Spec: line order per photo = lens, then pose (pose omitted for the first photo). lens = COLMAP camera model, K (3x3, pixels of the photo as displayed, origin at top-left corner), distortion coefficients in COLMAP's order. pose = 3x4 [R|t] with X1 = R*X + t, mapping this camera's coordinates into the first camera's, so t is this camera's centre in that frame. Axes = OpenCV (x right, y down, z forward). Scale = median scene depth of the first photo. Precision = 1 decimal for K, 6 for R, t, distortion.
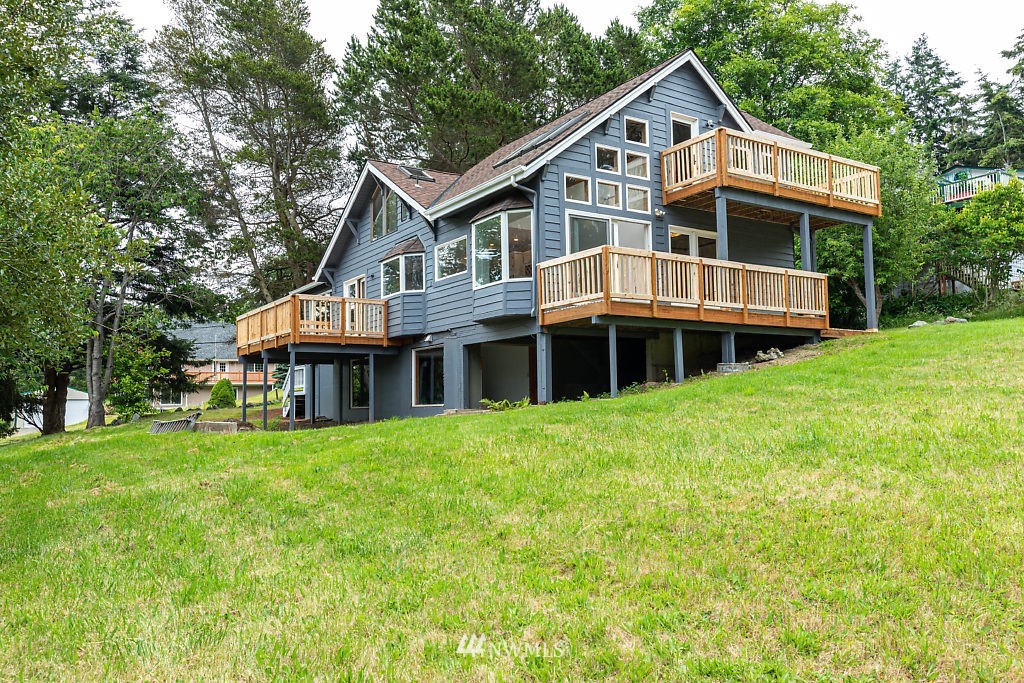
lens RADIAL K [[781.6, 0, 514.4], [0, 781.6, 342.6], [0, 0, 1]] dist [-0.000831, 0.002921]
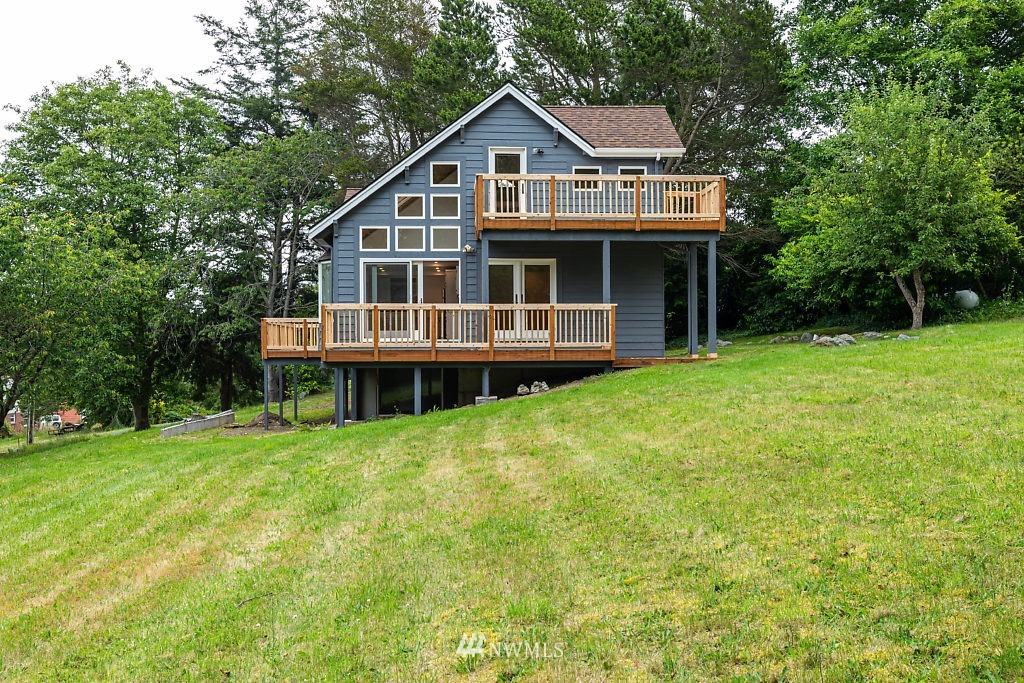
lens RADIAL K [[904.3, 0, 511.1], [0, 904.3, 343.5], [0, 0, 1]] dist [0.005713, 0.004272]
pose [[0.866909, 0.008701, -0.498390, 0.879618], [0.030668, 0.997022, 0.070751, -0.126859], [0.497522, -0.076619, 0.864061, -0.049850]]
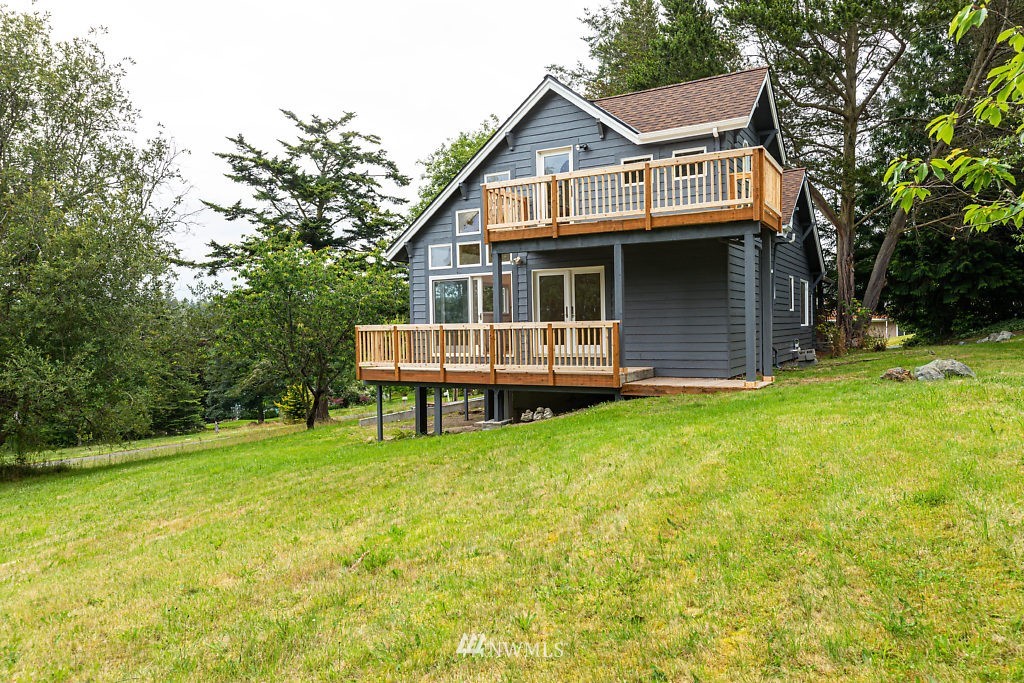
lens RADIAL K [[720.9, 0, 510.0], [0, 720.9, 340.7], [0, 0, 1]] dist [0.002990, 0.000126]
pose [[0.443762, 0.025284, -0.895788, 1.060959], [0.081451, 0.994326, 0.068415, -0.131847], [0.892435, -0.103323, 0.439185, 0.583462]]
